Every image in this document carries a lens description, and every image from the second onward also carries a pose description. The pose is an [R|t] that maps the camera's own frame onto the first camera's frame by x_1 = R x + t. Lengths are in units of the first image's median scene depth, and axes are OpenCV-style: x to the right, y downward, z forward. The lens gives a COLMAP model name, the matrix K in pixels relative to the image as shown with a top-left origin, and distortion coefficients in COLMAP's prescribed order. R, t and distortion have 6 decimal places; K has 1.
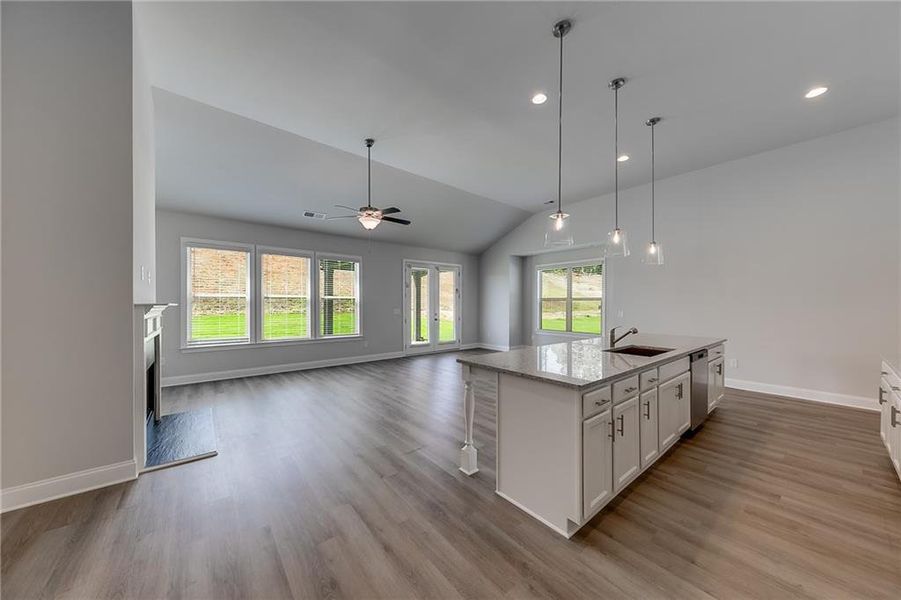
lens RADIAL K [[307.9, 0, 451.7], [0, 307.9, 304.1], [0, 0, 1]] dist [0.000901, 0.000052]
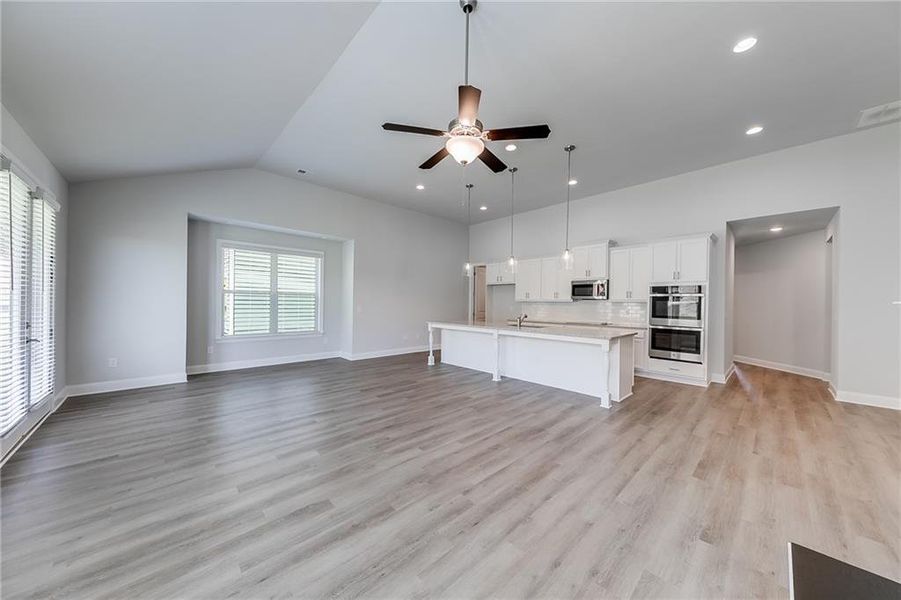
lens RADIAL K [[307.9, 0, 451.7], [0, 307.9, 304.1], [0, 0, 1]] dist [0.000901, 0.000052]
pose [[-0.072565, -0.002179, 0.997361, -0.454496], [-0.011127, 0.999937, 0.001375, 0.006866], [-0.997302, -0.010998, -0.072585, 0.594476]]
